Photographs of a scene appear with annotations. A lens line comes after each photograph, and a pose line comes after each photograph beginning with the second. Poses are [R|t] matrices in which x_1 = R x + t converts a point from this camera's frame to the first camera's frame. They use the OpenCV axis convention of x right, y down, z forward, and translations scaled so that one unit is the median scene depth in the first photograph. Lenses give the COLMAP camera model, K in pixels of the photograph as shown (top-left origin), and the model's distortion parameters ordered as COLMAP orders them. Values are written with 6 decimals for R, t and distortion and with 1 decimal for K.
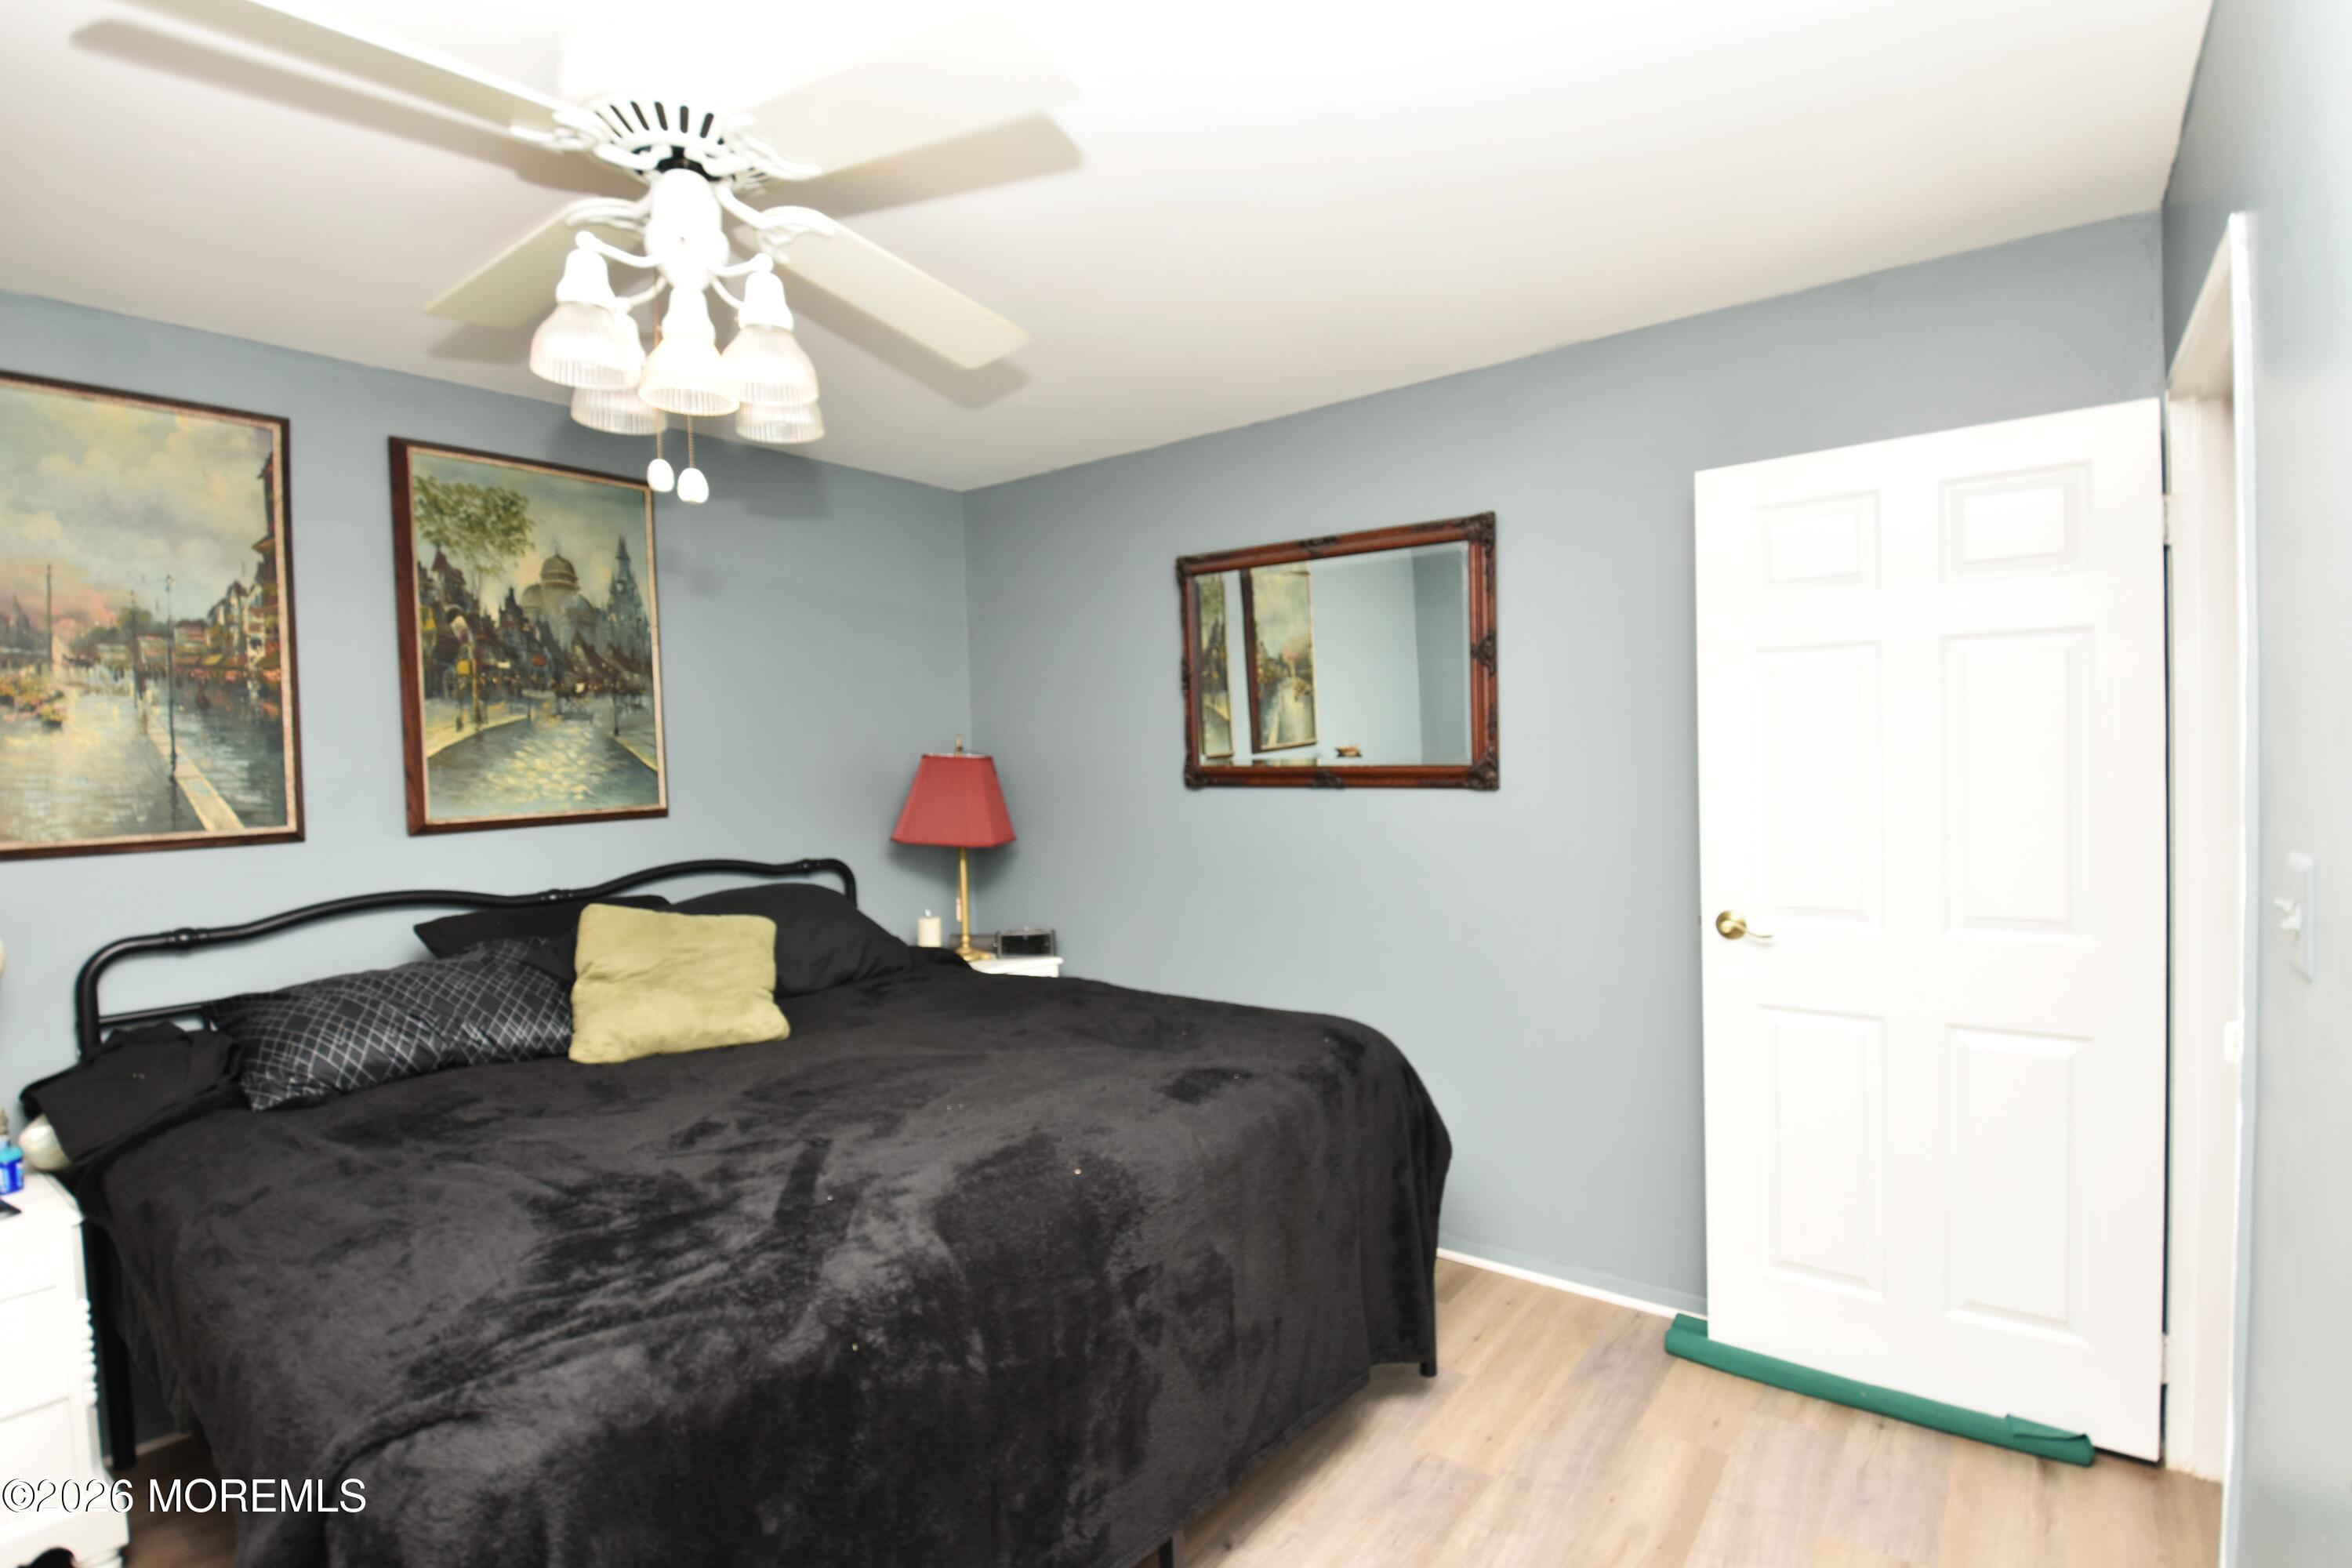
lens RADIAL K [[1109.6, 0, 1170.4], [0, 1109.6, 780.0], [0, 0, 1]] dist [0.011072, -0.031972]
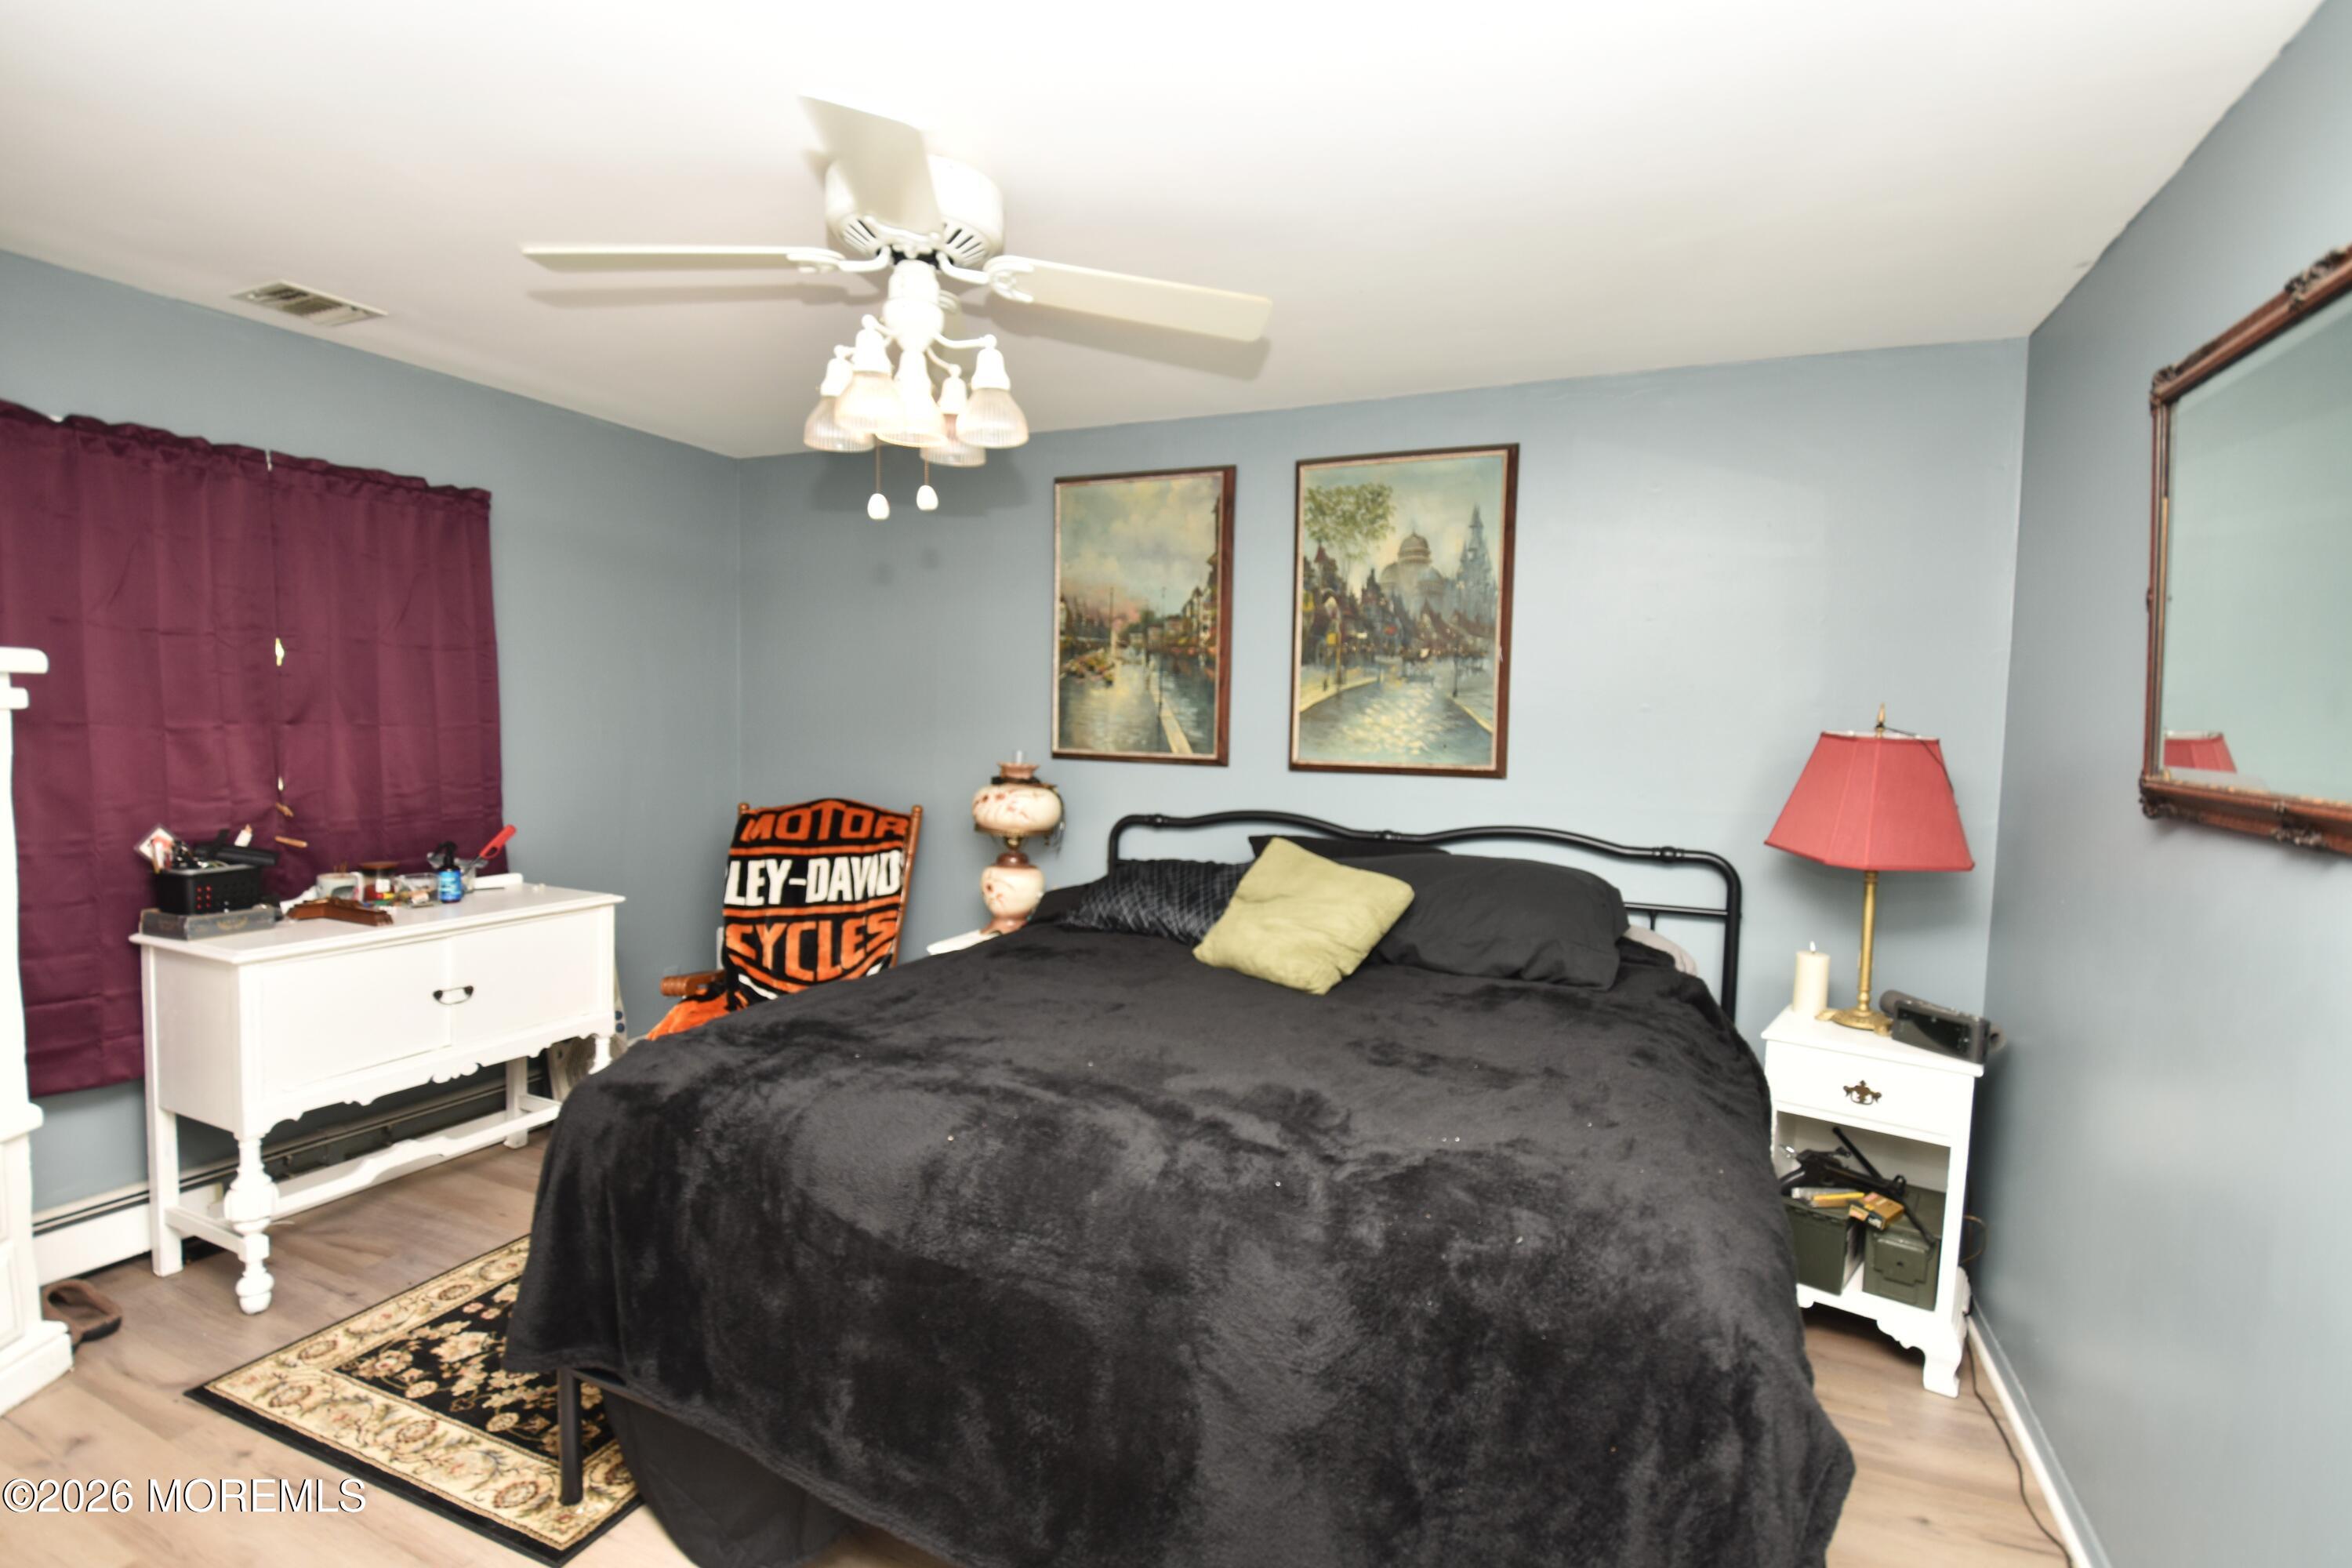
lens RADIAL K [[1109.6, 0, 1170.4], [0, 1109.6, 780.0], [0, 0, 1]] dist [0.011072, -0.031972]
pose [[0.213620, 0.093649, -0.972418, 0.531968], [-0.053730, 0.995014, 0.084021, -0.039306], [0.975438, 0.034299, 0.217587, 0.557123]]
